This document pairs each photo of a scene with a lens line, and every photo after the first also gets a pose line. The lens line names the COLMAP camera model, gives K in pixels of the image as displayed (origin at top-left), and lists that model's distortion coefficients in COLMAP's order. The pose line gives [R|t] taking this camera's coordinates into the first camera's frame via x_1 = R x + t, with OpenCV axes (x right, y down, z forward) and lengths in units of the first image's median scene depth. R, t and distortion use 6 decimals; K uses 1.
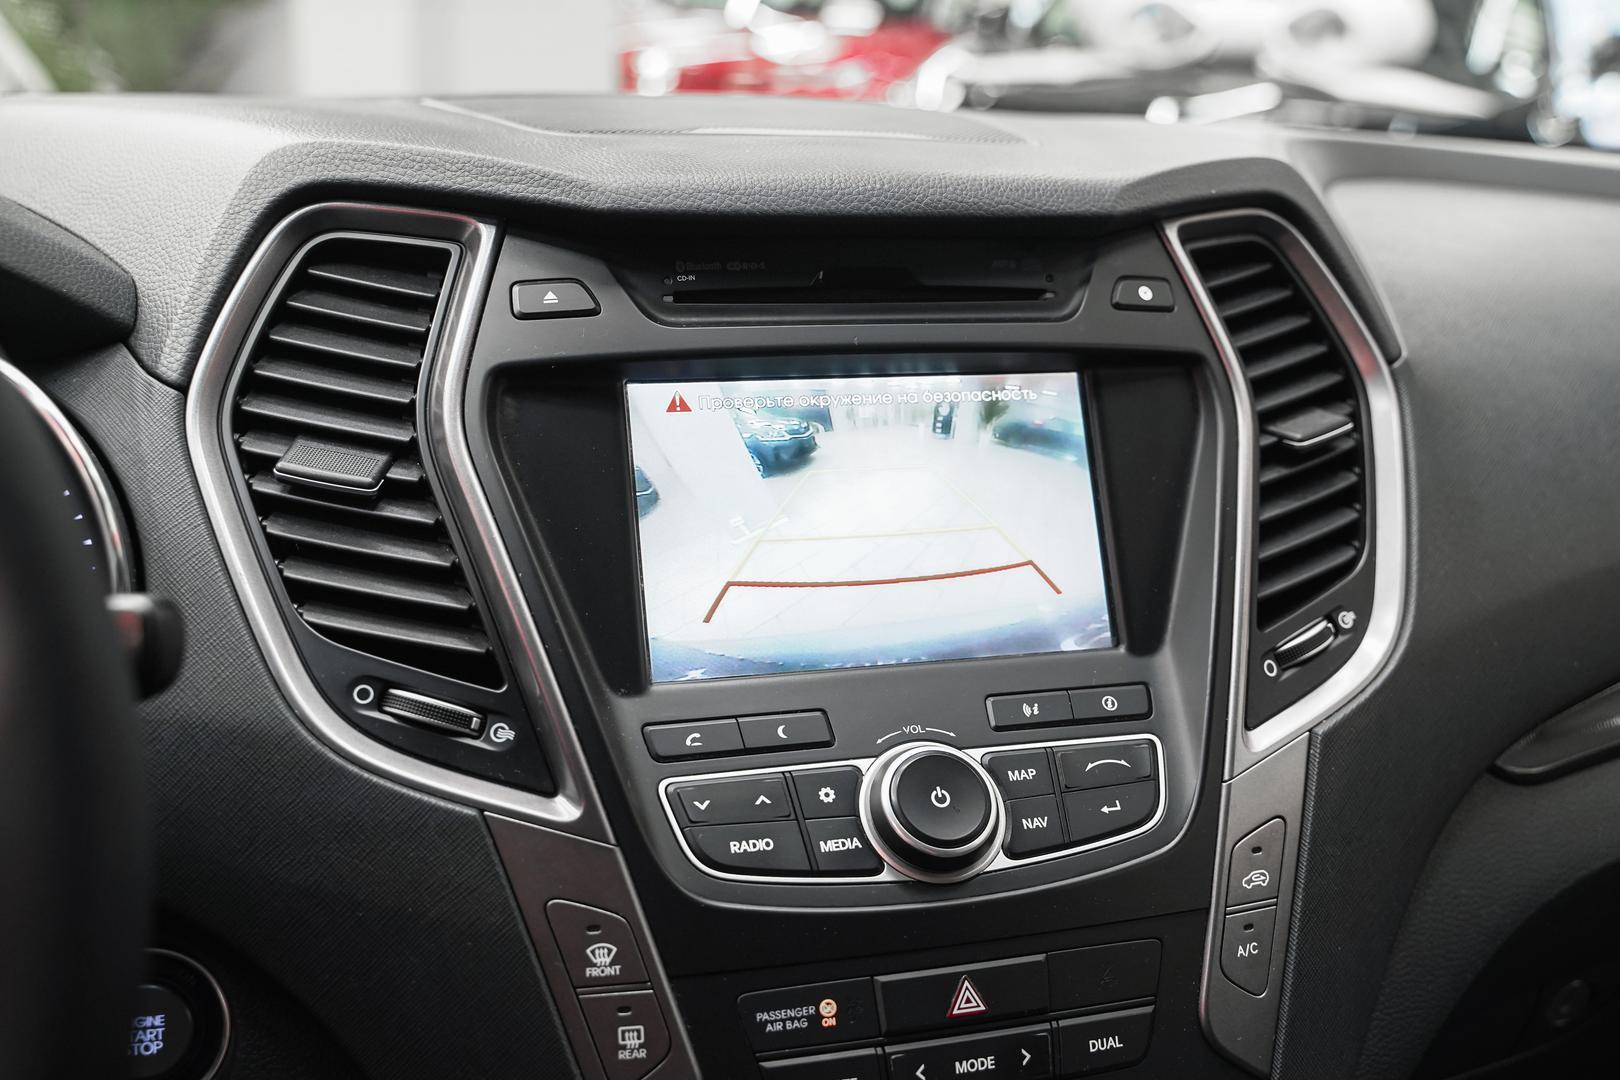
lens RADIAL K [[1732.9, 0, 831.4], [0, 1732.9, 494.2], [0, 0, 1]] dist [-0.025413, 0.000000]
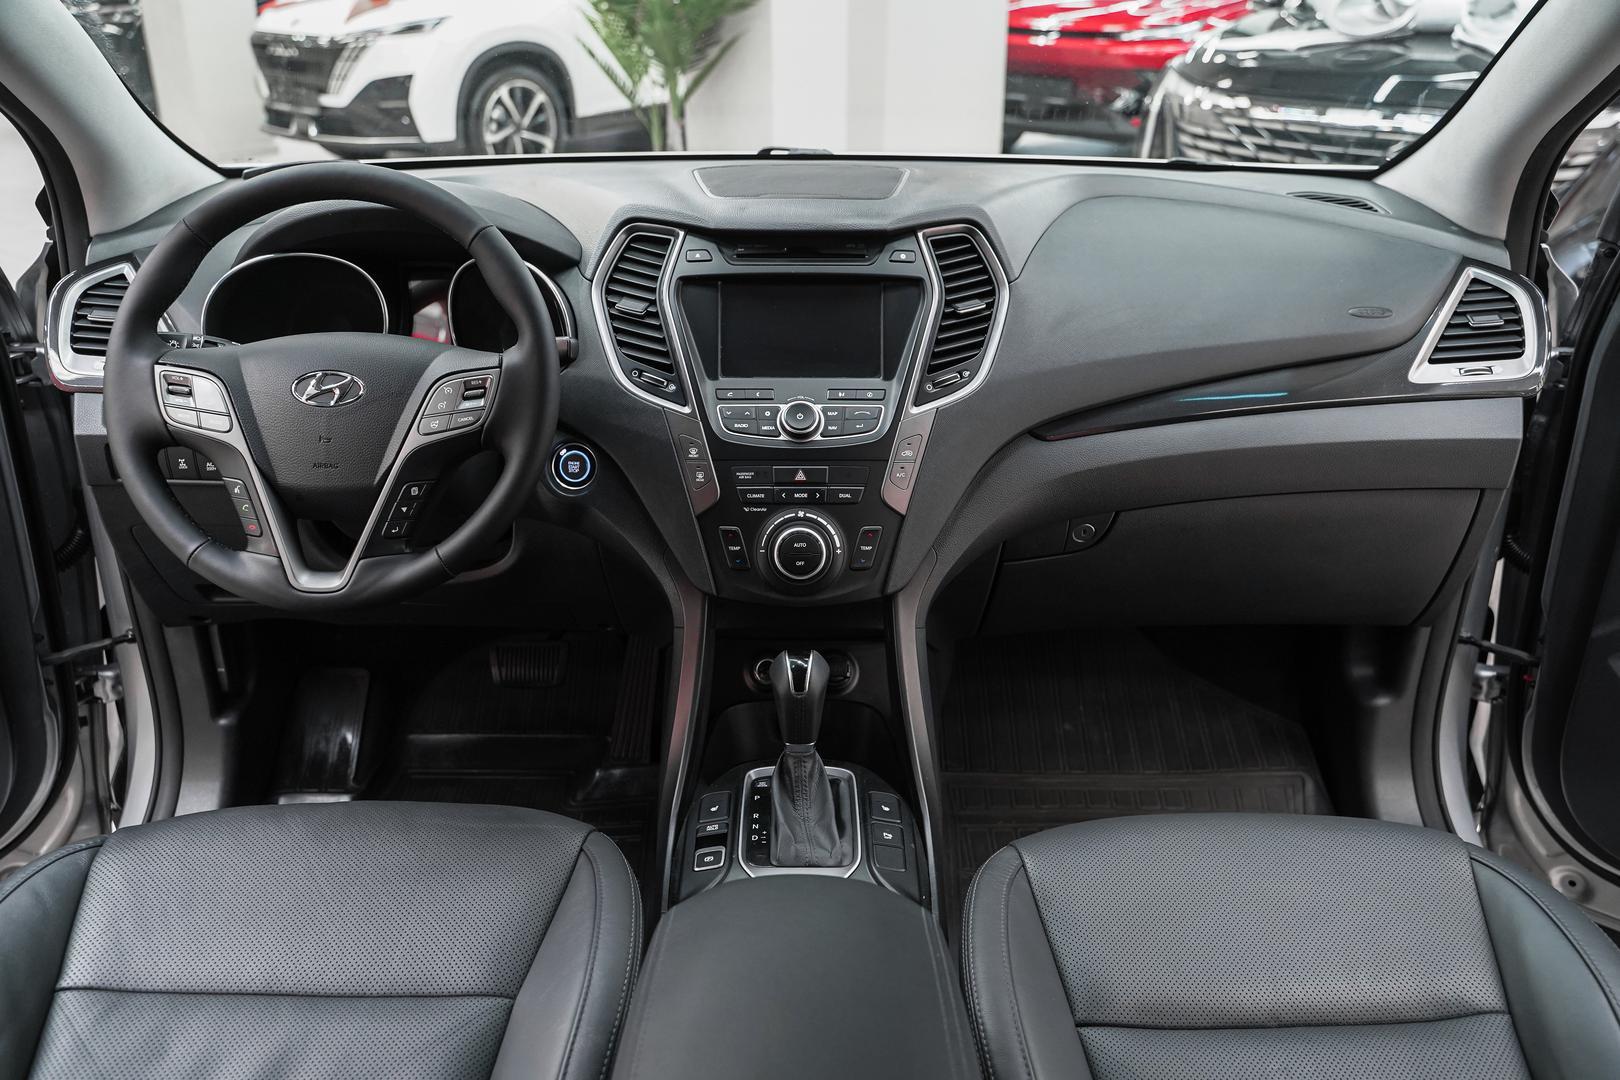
lens RADIAL K [[1293.3, 0, 802.7], [0, 1293.3, 539.5], [0, 0, 1]] dist [-0.018194, 0.019278]
pose [[0.954679, 0.089842, -0.283756, 0.772529], [-0.045795, 0.986341, 0.158219, 0.018725], [0.294095, -0.138054, 0.945753, -1.319961]]
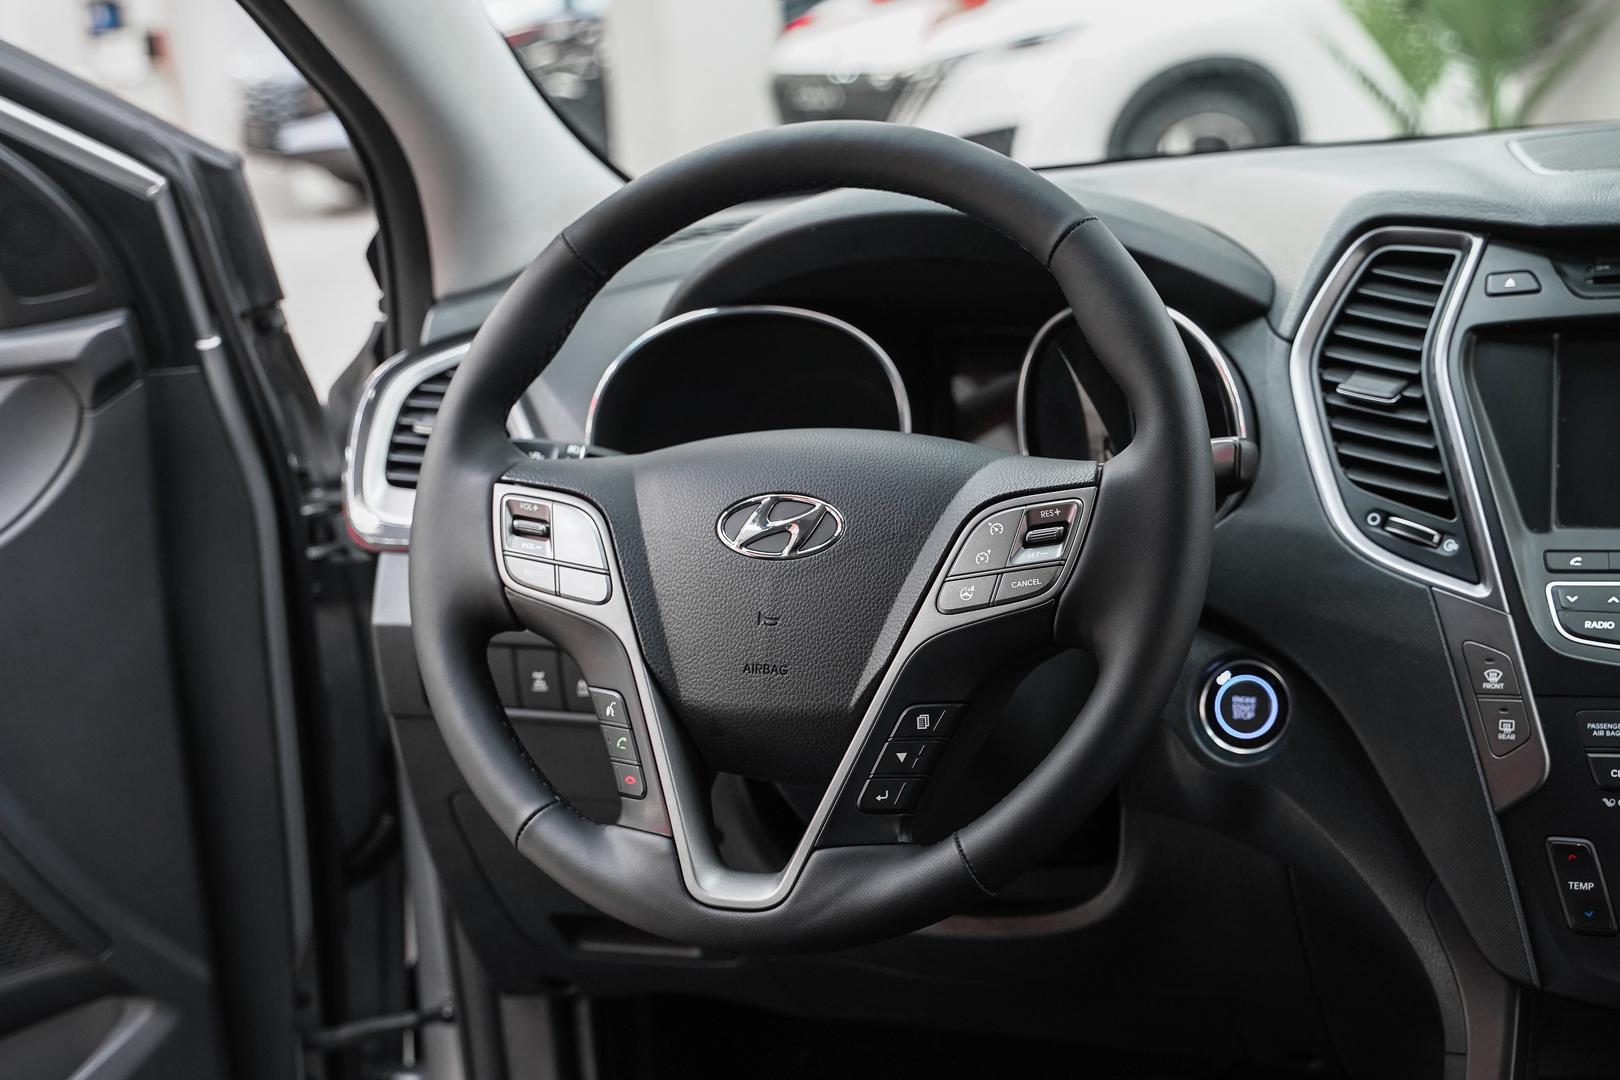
lens RADIAL K [[2404.3, 0, 805.1], [0, 2404.3, 539.7], [0, 0, 1]] dist [0.011757, 0.000000]
pose [[0.779417, 0.039046, -0.625288, 0.737274], [-0.050999, 0.998698, -0.001206, 0.160017], [0.624427, 0.032829, 0.780393, -1.136391]]
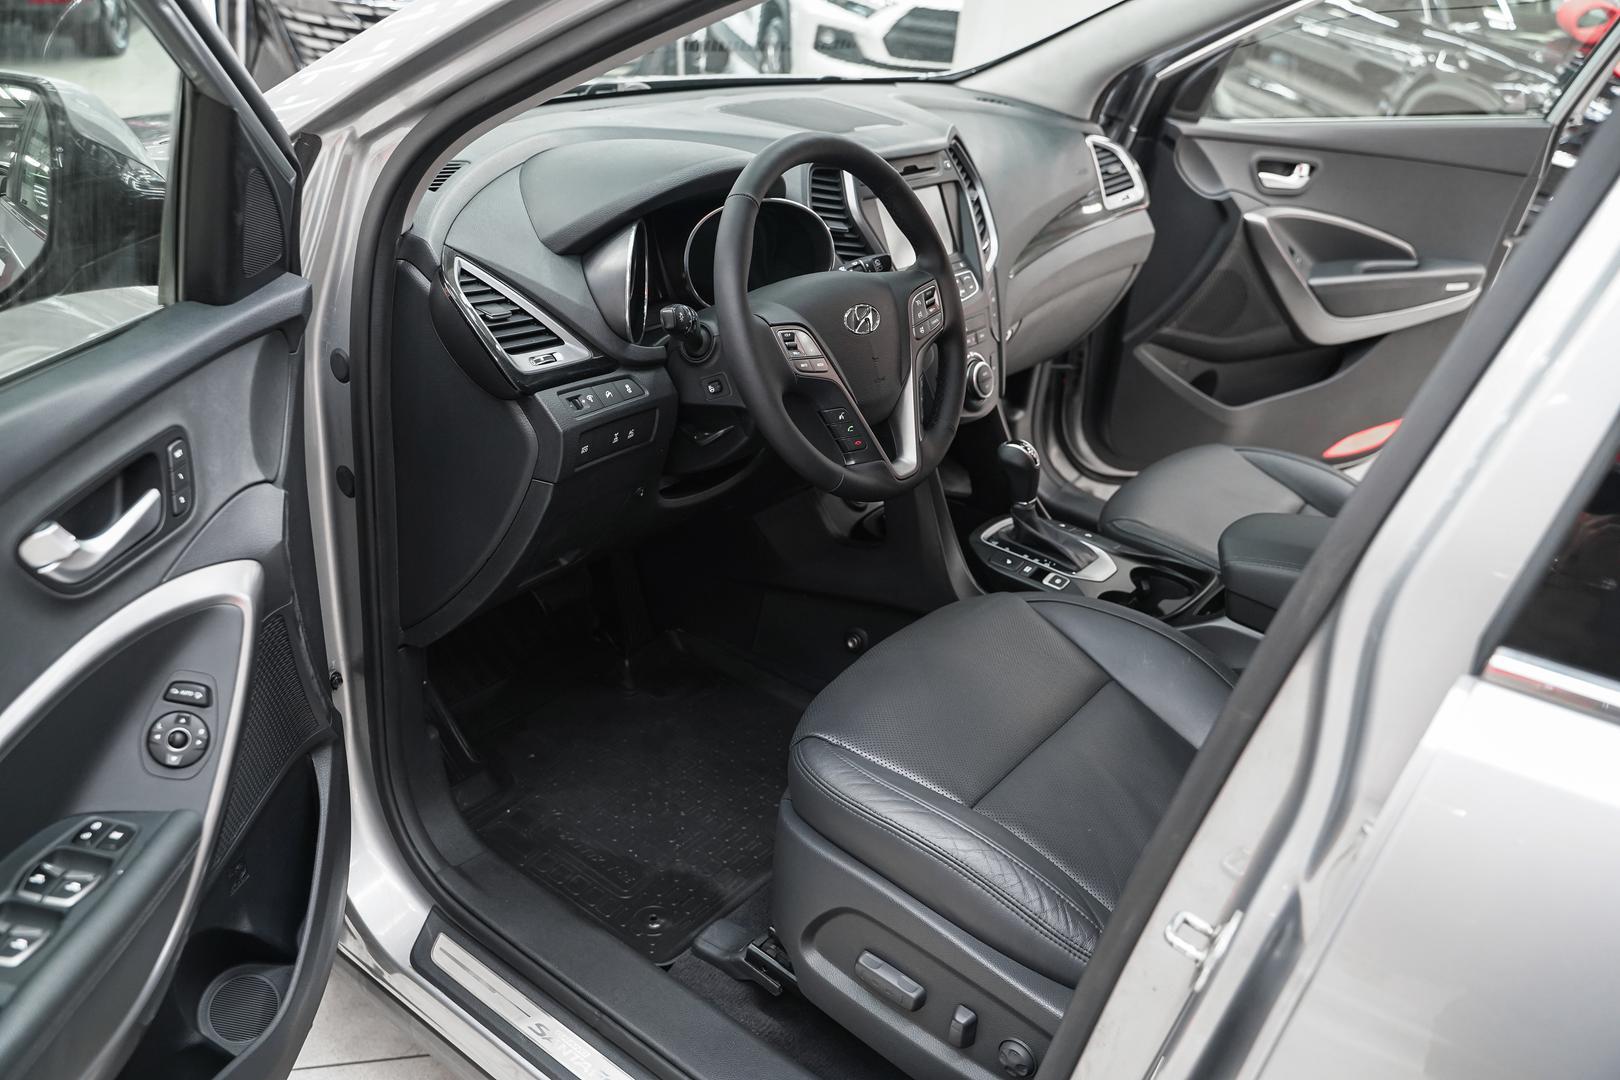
lens RADIAL K [[1293.3, 0, 815.6], [0, 1293.3, 534.4], [0, 0, 1]] dist [-0.018194, 0.019278]
pose [[0.812299, -0.227057, 0.537230, -2.194640], [0.088053, 0.958294, 0.271880, -0.157382], [-0.576557, -0.173544, 0.798414, -1.618291]]
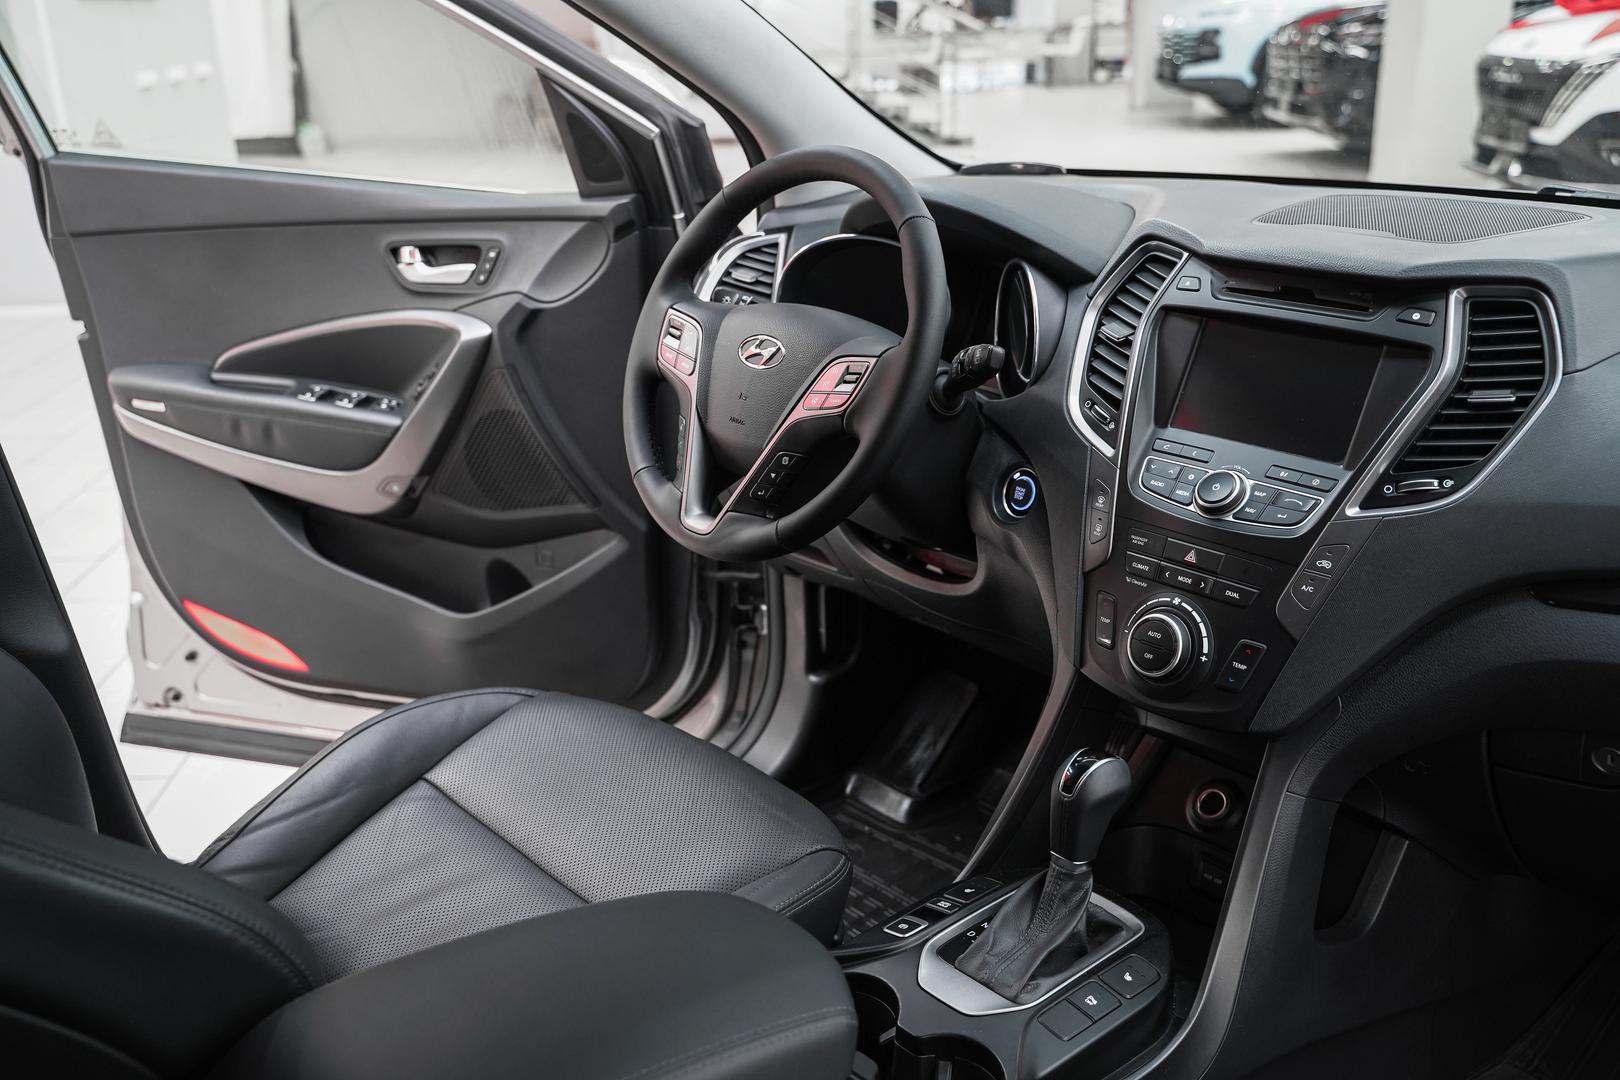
lens RADIAL K [[1524.5, 0, 810.0], [0, 1524.5, 532.8], [0, 0, 1]] dist [0.003522, 0.000000]
pose [[0.407540, 0.259618, -0.875505, 1.855555], [-0.202288, 0.960583, 0.190684, -0.075894], [0.890500, 0.099393, 0.443993, -0.576997]]
